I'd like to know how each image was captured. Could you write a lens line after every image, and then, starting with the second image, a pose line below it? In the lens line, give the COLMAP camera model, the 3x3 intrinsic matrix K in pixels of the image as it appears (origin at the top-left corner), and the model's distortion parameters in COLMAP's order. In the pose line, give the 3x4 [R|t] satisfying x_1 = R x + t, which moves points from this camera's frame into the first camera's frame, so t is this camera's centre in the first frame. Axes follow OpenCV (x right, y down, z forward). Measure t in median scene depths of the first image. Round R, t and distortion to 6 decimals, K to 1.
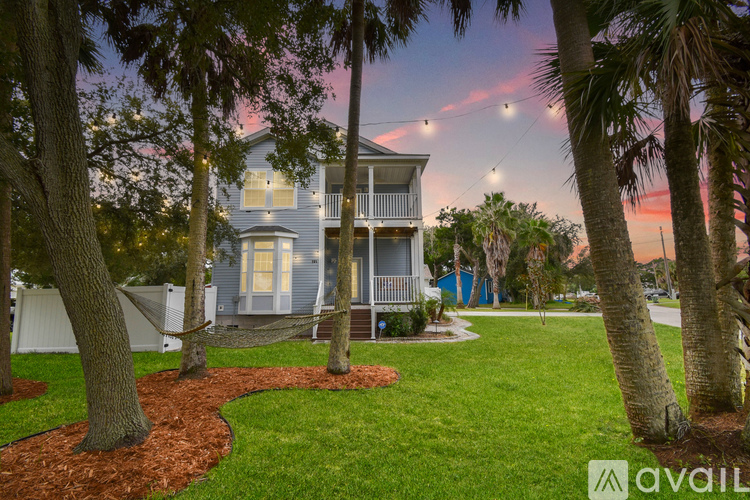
lens RADIAL K [[331.1, 0, 375.0], [0, 331.1, 250.0], [0, 0, 1]] dist [-0.001196, -0.000303]
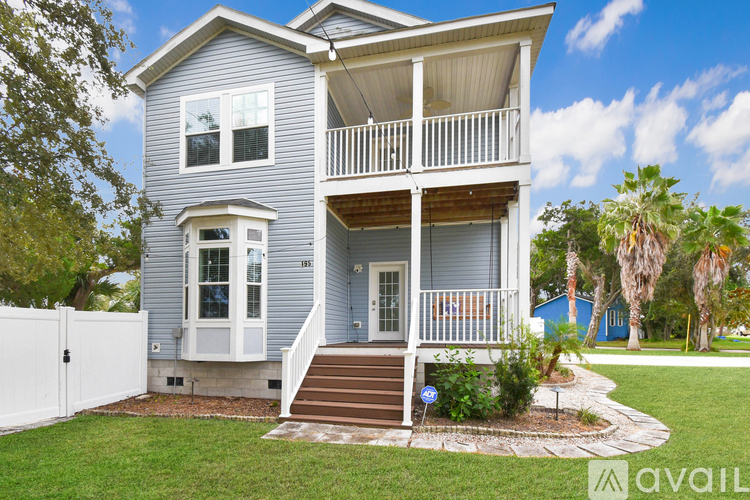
lens RADIAL K [[345.9, 0, 377.6], [0, 345.9, 335.2], [0, 0, 1]] dist [-0.000416, -0.000170]
pose [[0.975654, 0.010841, -0.219048, 0.038483], [0.022951, 0.988246, 0.151136, 0.053735], [0.218112, -0.152484, 0.963938, 0.384042]]
